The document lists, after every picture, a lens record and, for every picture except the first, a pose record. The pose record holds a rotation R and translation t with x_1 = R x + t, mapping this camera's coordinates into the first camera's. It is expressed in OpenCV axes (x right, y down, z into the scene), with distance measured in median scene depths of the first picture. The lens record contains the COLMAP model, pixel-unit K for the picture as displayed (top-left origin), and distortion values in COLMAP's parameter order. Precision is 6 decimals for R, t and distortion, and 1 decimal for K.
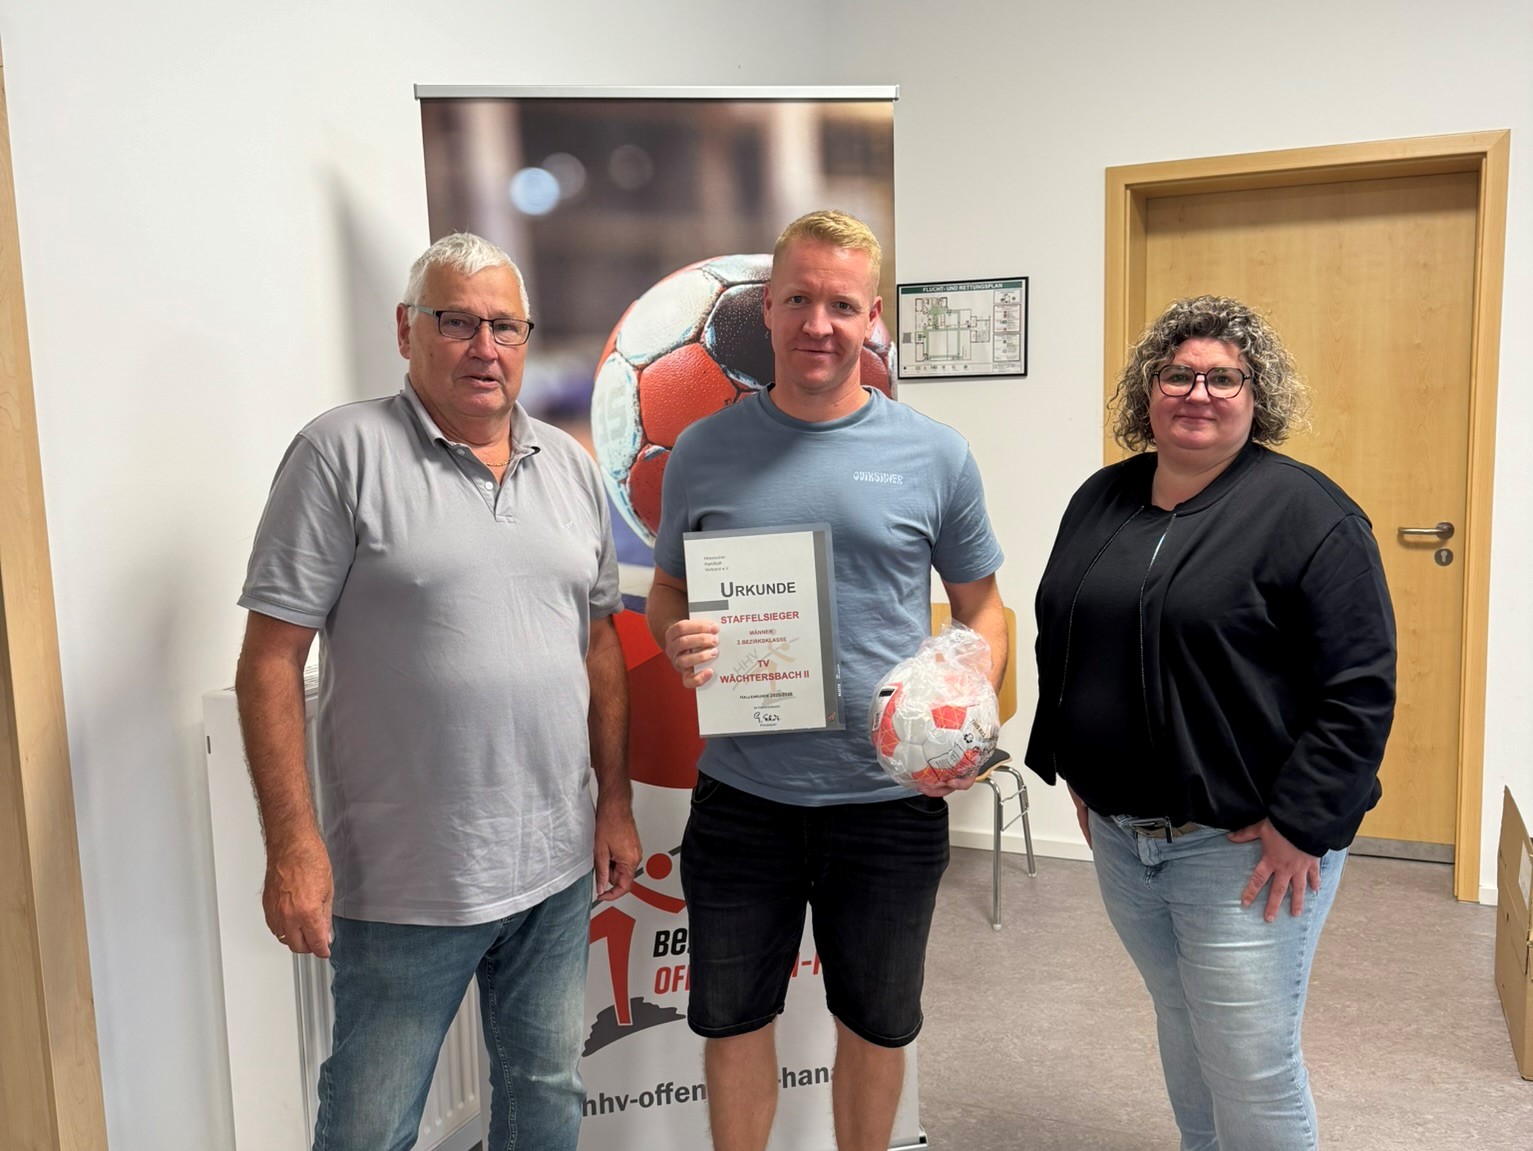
lens RADIAL K [[1497.5, 0, 776.3], [0, 1497.5, 602.2], [0, 0, 1]] dist [0.118482, -0.231740]
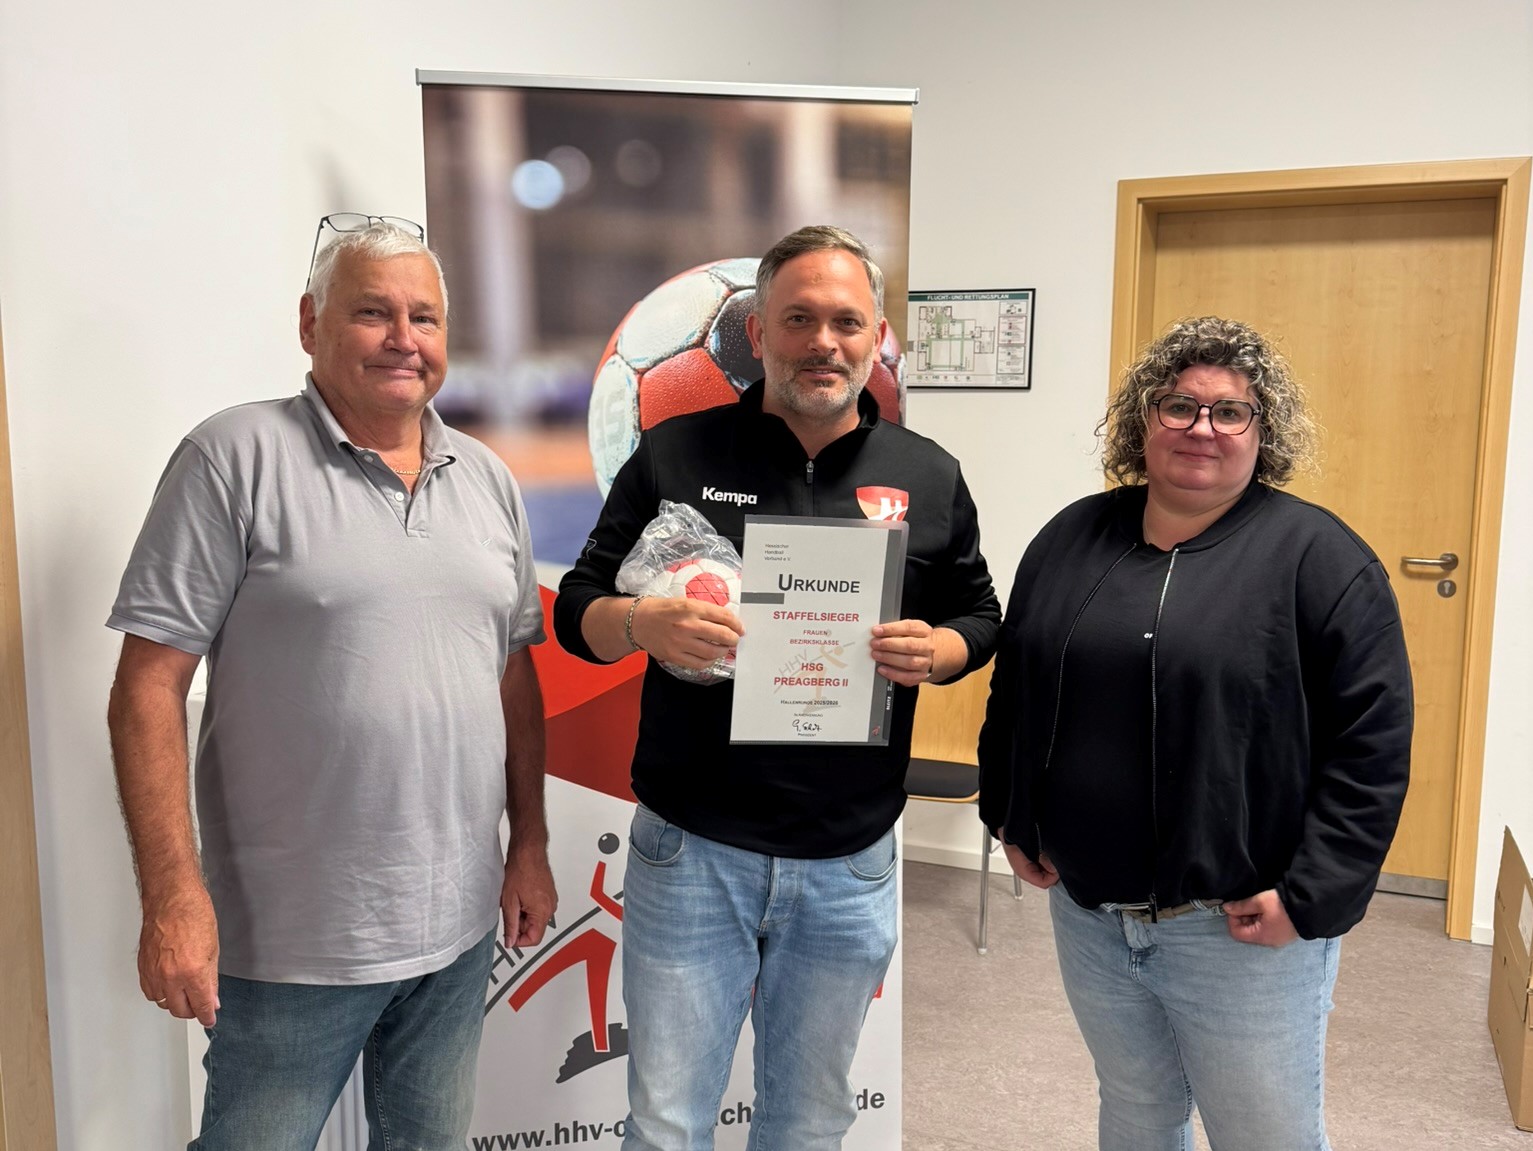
lens RADIAL K [[1497.5, 0, 777.8], [0, 1497.5, 603.4], [0, 0, 1]] dist [0.118482, -0.231740]
pose [[0.999352, 0.033429, 0.013341, -0.009810], [-0.033457, 0.999438, 0.001924, -0.011022], [-0.013269, -0.002370, 0.999909, 0.031493]]
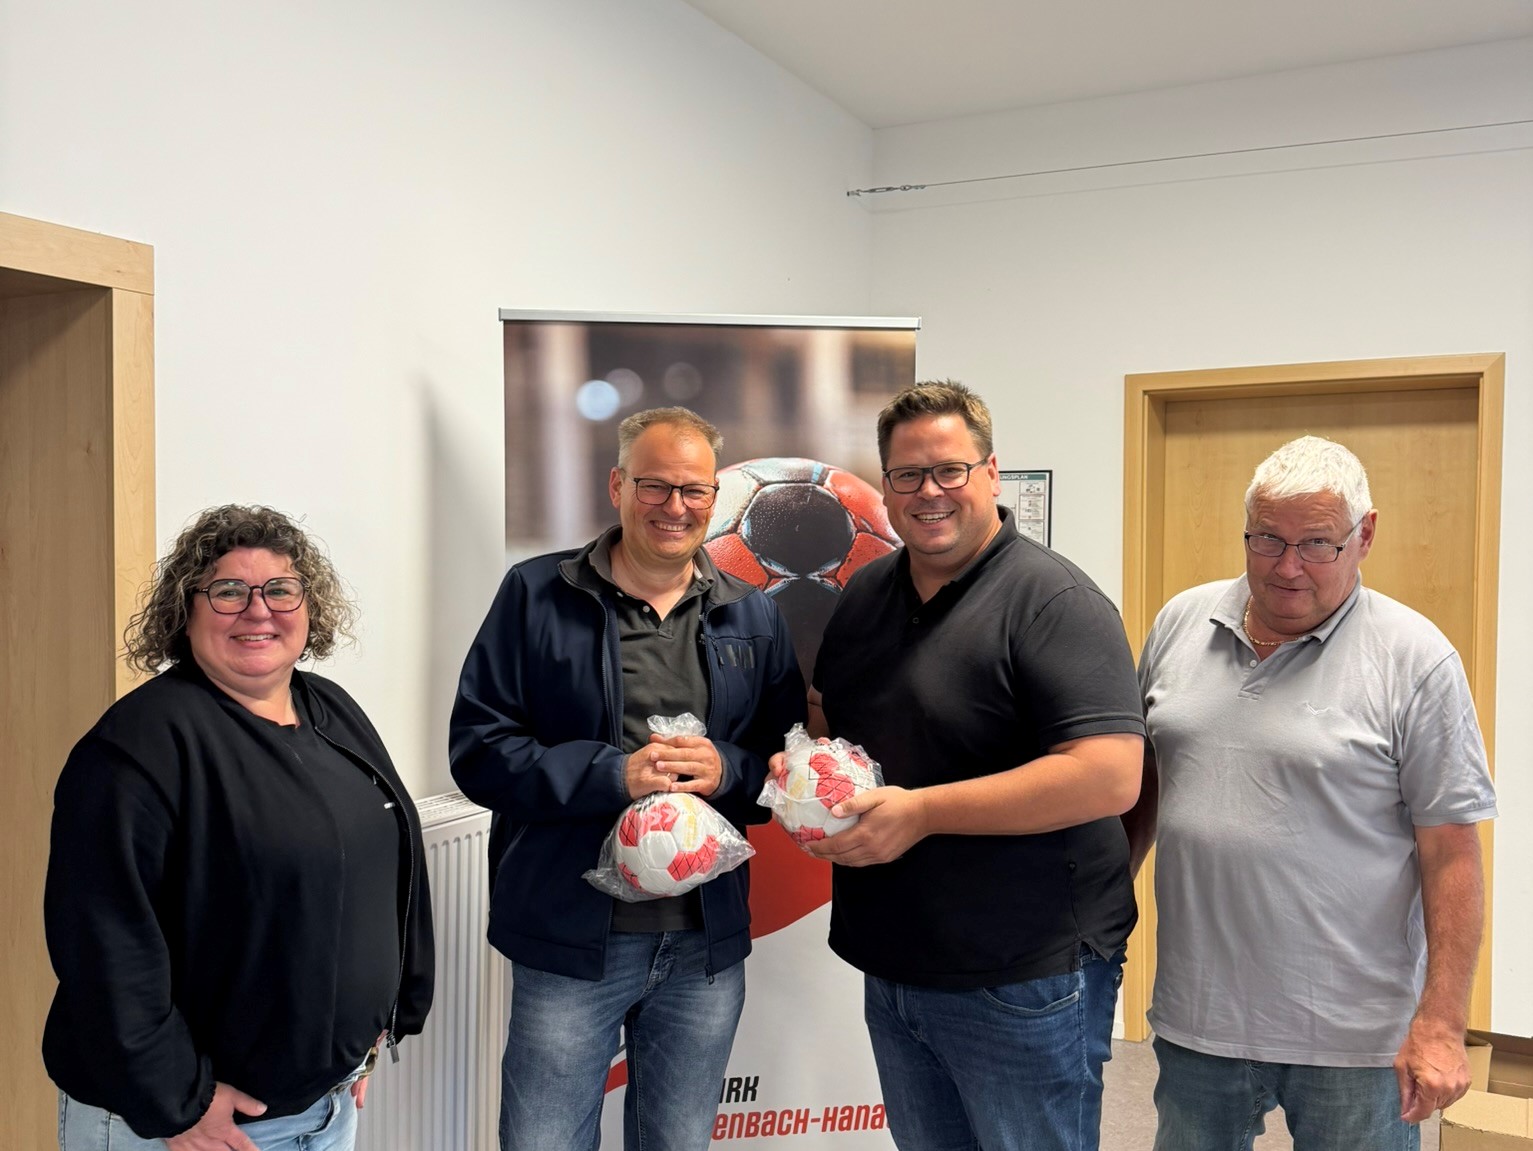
lens RADIAL K [[1497.5, 0, 752.6], [0, 1497.5, 574.0], [0, 0, 1]] dist [0.118482, -0.231740]
pose [[0.998164, 0.033789, -0.050265, 0.016169], [-0.039597, 0.992050, -0.119452, -0.009462], [0.045830, 0.121223, 0.991567, -0.090474]]
